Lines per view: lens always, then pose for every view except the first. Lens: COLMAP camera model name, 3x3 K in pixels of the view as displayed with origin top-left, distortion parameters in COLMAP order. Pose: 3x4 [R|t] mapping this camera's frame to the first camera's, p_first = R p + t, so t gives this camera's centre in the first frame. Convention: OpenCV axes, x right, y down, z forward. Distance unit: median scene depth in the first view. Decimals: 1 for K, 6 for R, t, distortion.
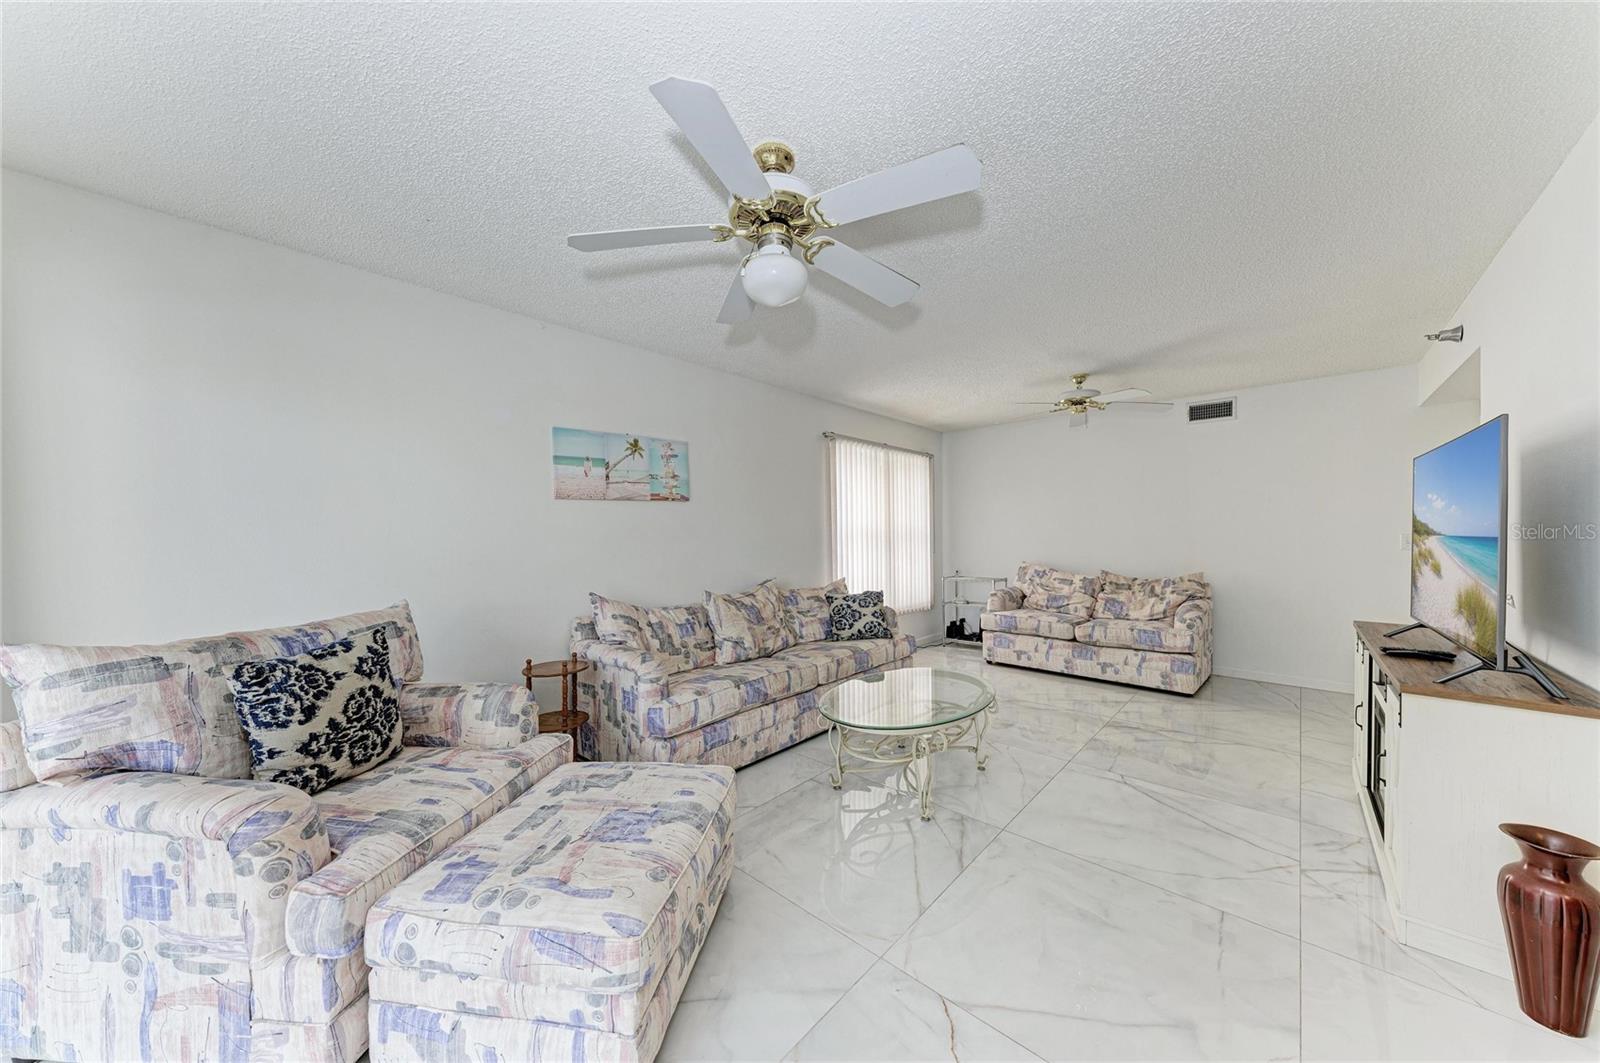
lens RADIAL K [[540.6, 0, 802.6], [0, 540.6, 534.7], [0, 0, 1]] dist [0.010401, -0.000424]
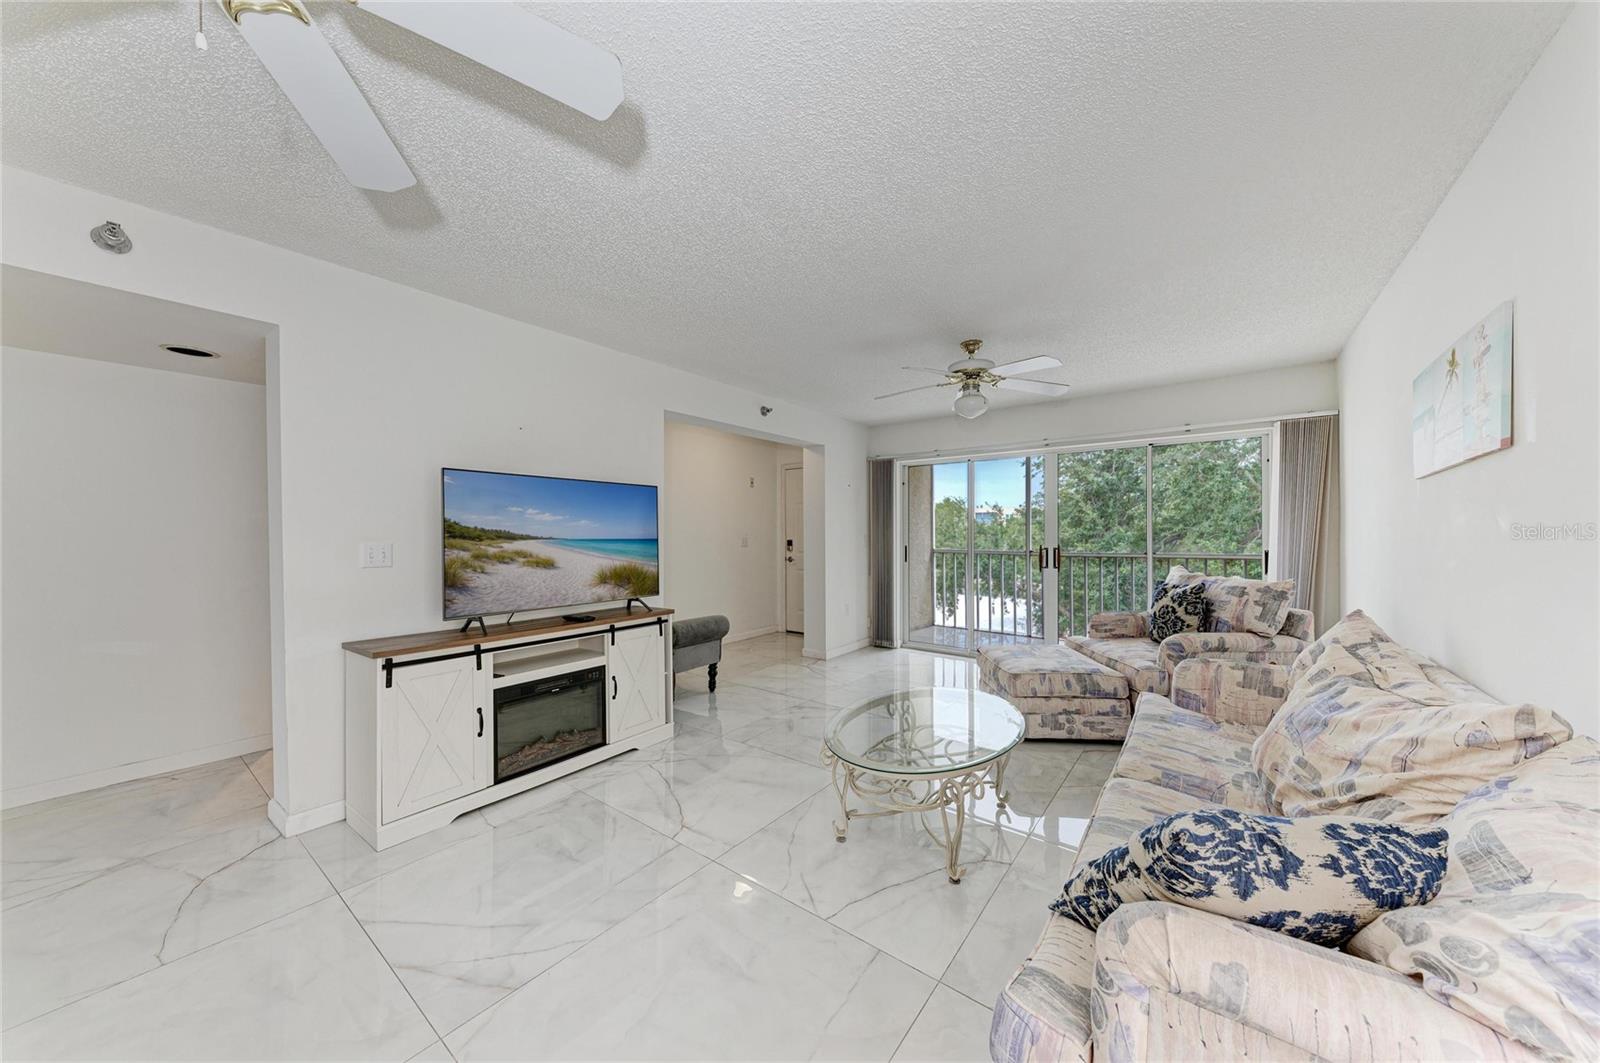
lens RADIAL K [[540.6, 0, 802.6], [0, 540.6, 534.7], [0, 0, 1]] dist [0.010401, -0.000424]
pose [[-0.997129, 0.008244, -0.075273, 0.296111], [0.008224, 0.999966, 0.000570, -0.003803], [0.075275, -0.000051, -0.997163, 1.218910]]
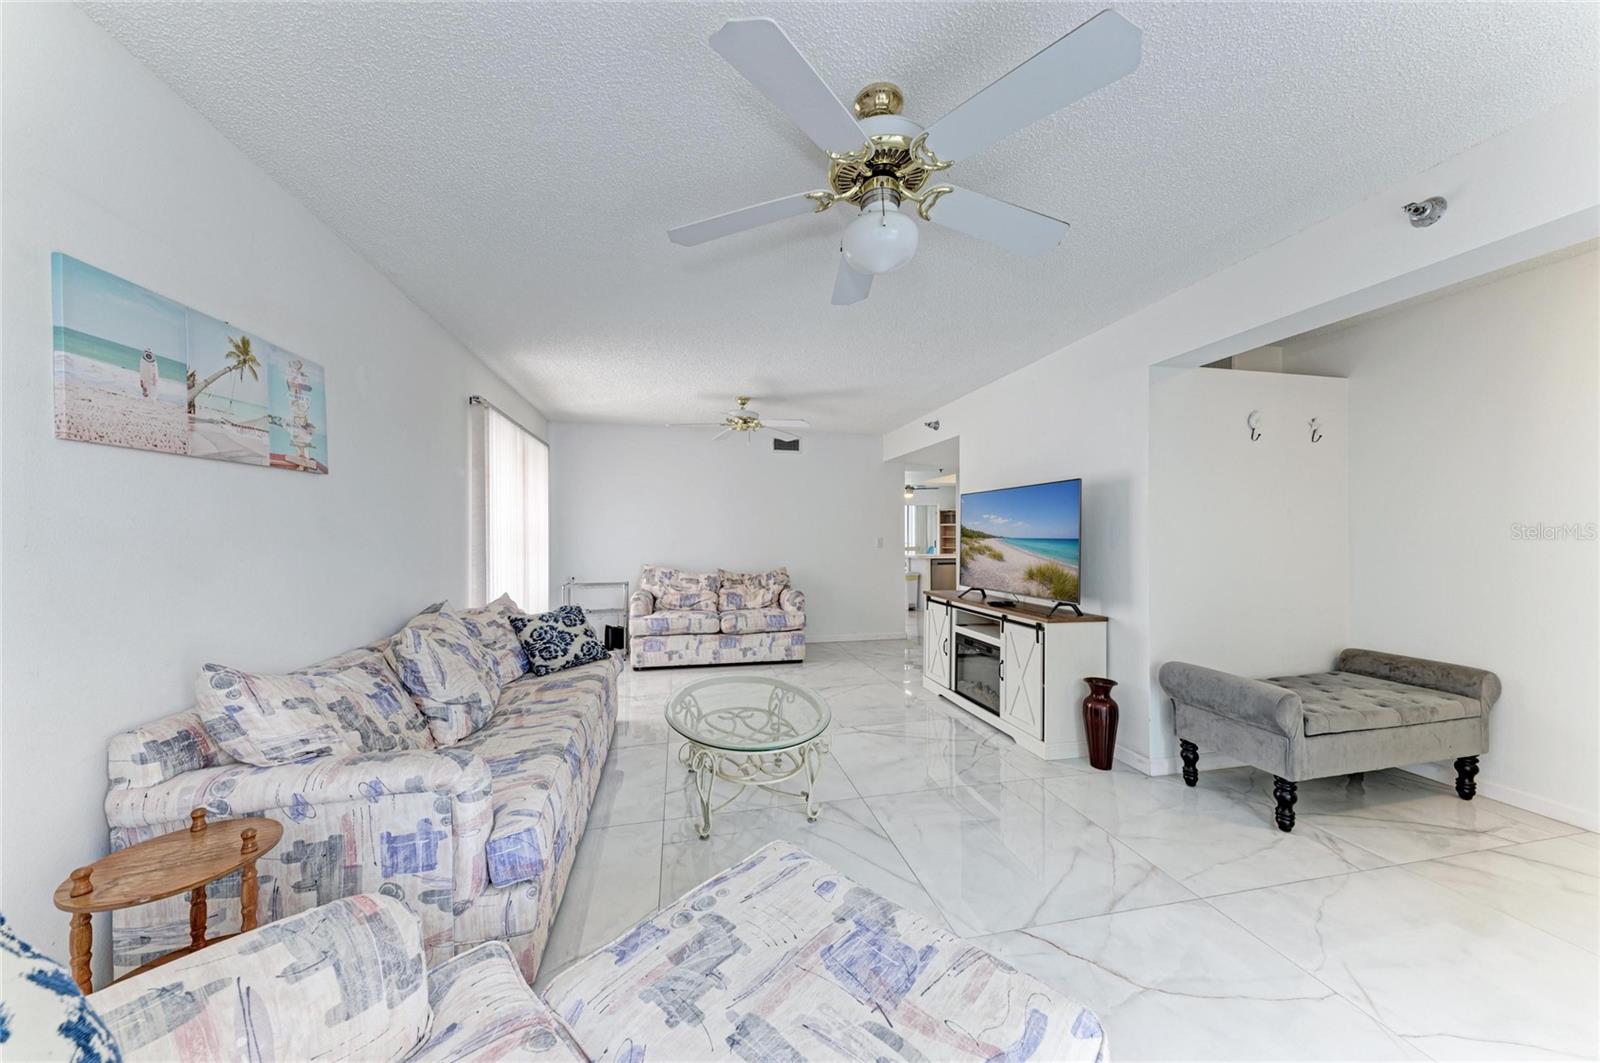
lens RADIAL K [[540.6, 0, 802.6], [0, 540.6, 534.7], [0, 0, 1]] dist [0.010401, -0.000424]
pose [[0.572687, 0.008330, 0.819732, -0.351002], [-0.003071, 0.999963, -0.008016, 0.002539], [-0.819769, 0.002073, 0.572691, 0.253108]]
